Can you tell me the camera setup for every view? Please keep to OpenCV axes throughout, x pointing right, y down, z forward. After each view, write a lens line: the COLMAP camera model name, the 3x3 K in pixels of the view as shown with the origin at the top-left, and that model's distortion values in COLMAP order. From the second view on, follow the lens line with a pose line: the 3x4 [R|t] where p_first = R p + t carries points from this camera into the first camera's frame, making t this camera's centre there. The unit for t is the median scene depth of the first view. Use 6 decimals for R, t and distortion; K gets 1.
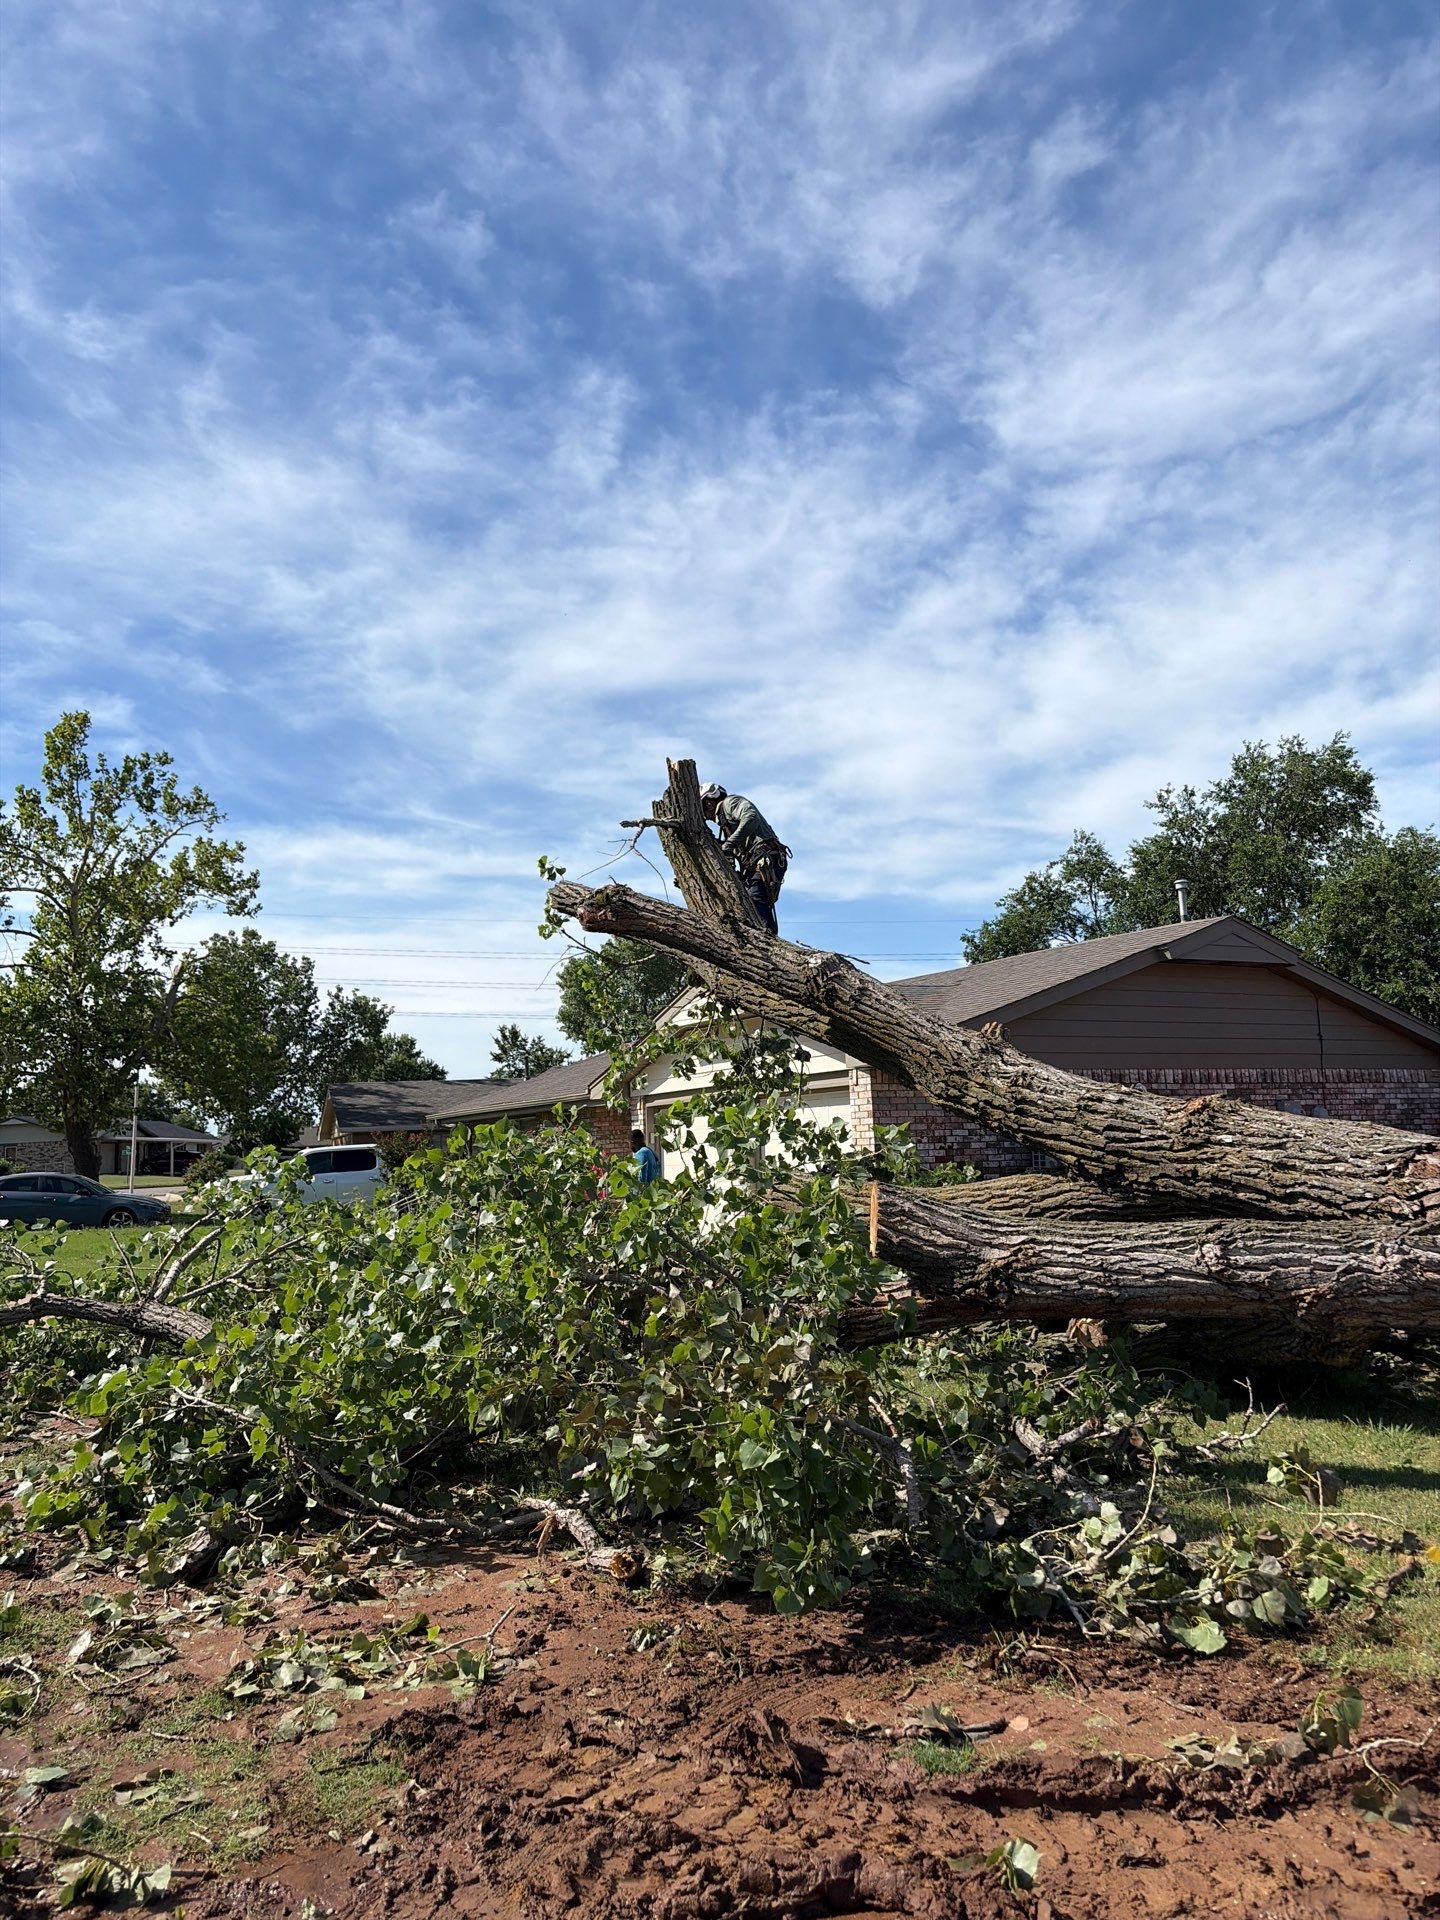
lens RADIAL K [[1433.3, 0, 807.9], [0, 1433.3, 939.7], [0, 0, 1]] dist [-0.001782, -0.030709]
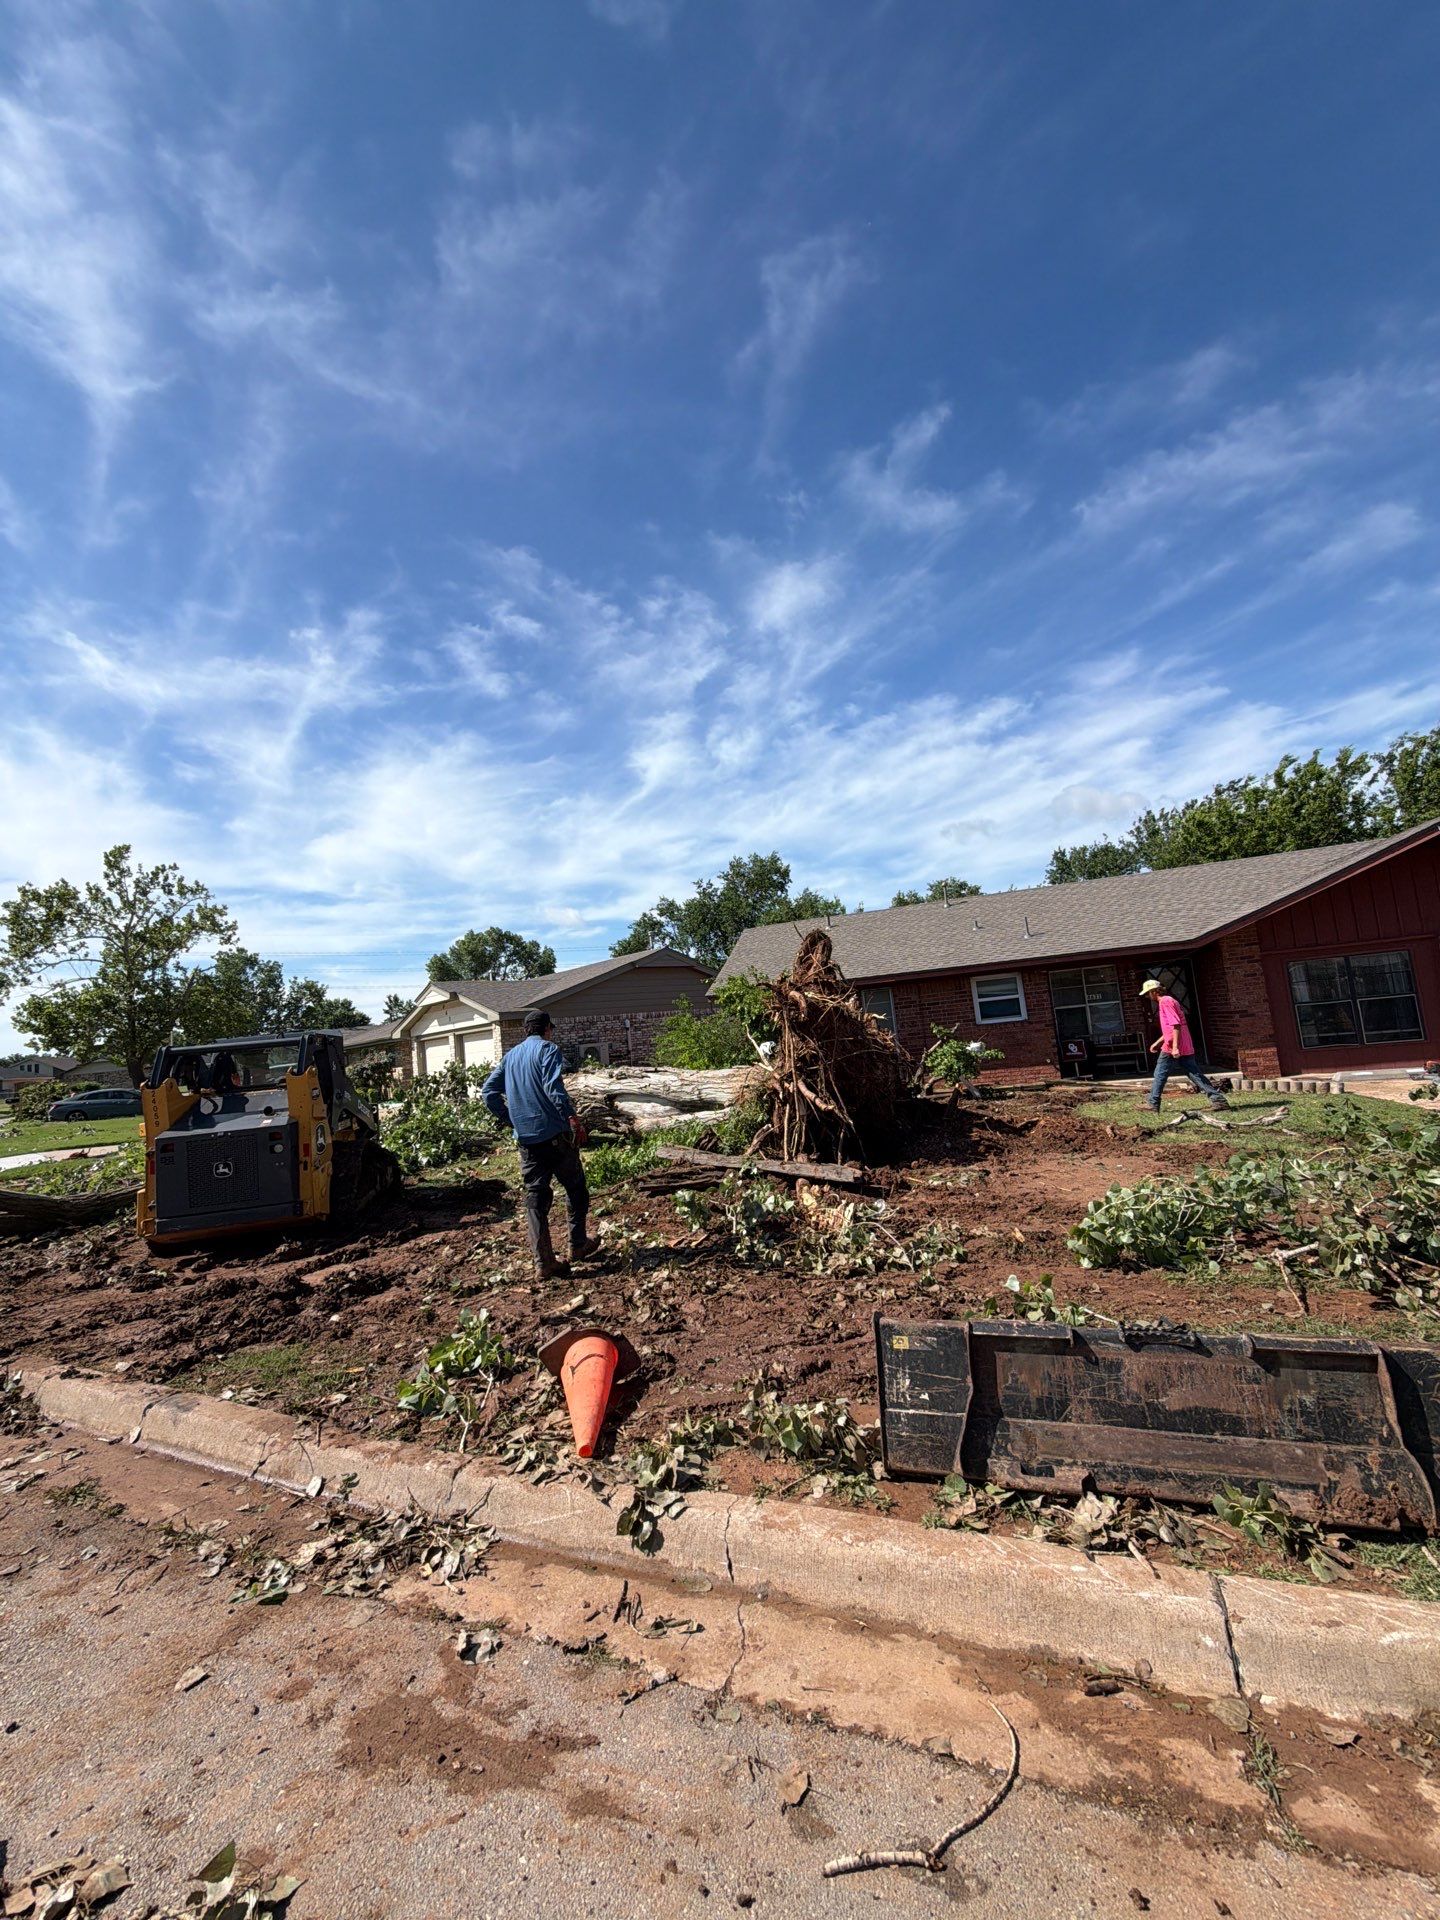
lens RADIAL K [[767.7, 0, 727.2], [0, 767.7, 952.5], [0, 0, 1]] dist [0.002489, 0.001360]
pose [[0.983907, -0.033078, 0.175590, 0.082249], [0.028448, 0.999180, 0.028819, -0.020516], [-0.176400, -0.023360, 0.984041, -0.127095]]
